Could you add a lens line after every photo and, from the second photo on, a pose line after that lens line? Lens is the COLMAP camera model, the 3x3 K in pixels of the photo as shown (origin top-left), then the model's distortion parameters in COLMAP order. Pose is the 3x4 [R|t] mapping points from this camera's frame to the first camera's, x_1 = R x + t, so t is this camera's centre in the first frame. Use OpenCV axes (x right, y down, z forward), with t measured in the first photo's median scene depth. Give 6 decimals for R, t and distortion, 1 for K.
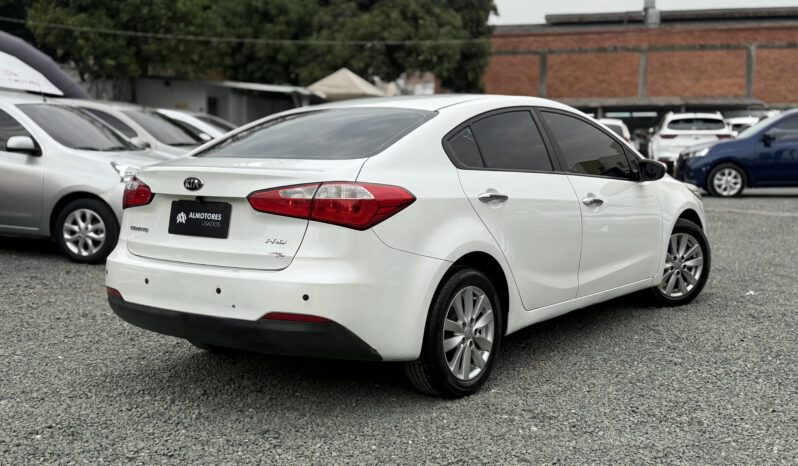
lens RADIAL K [[977.9, 0, 399.2], [0, 977.9, 235.7], [0, 0, 1]] dist [0.108257, 0.000000]
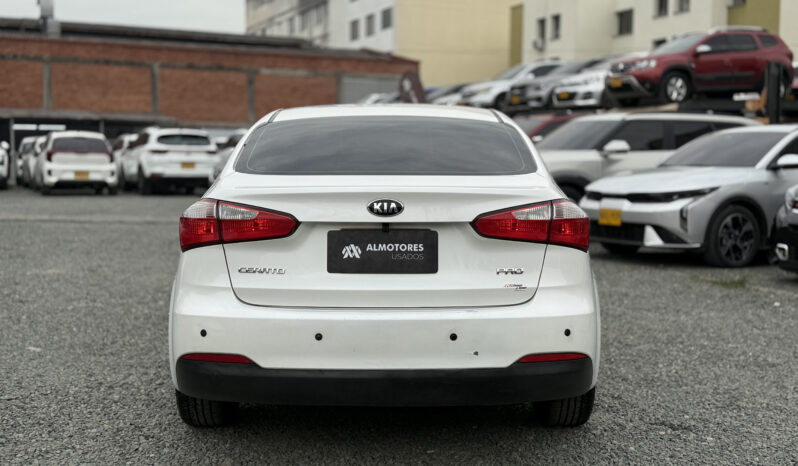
lens RADIAL K [[977.9, 0, 399.1], [0, 977.9, 232.6], [0, 0, 1]] dist [0.108257, 0.000000]
pose [[0.796058, -0.048547, 0.603271, -0.134792], [0.059532, 0.998225, 0.001774, -0.006615], [-0.602286, 0.034502, 0.797535, 0.071086]]
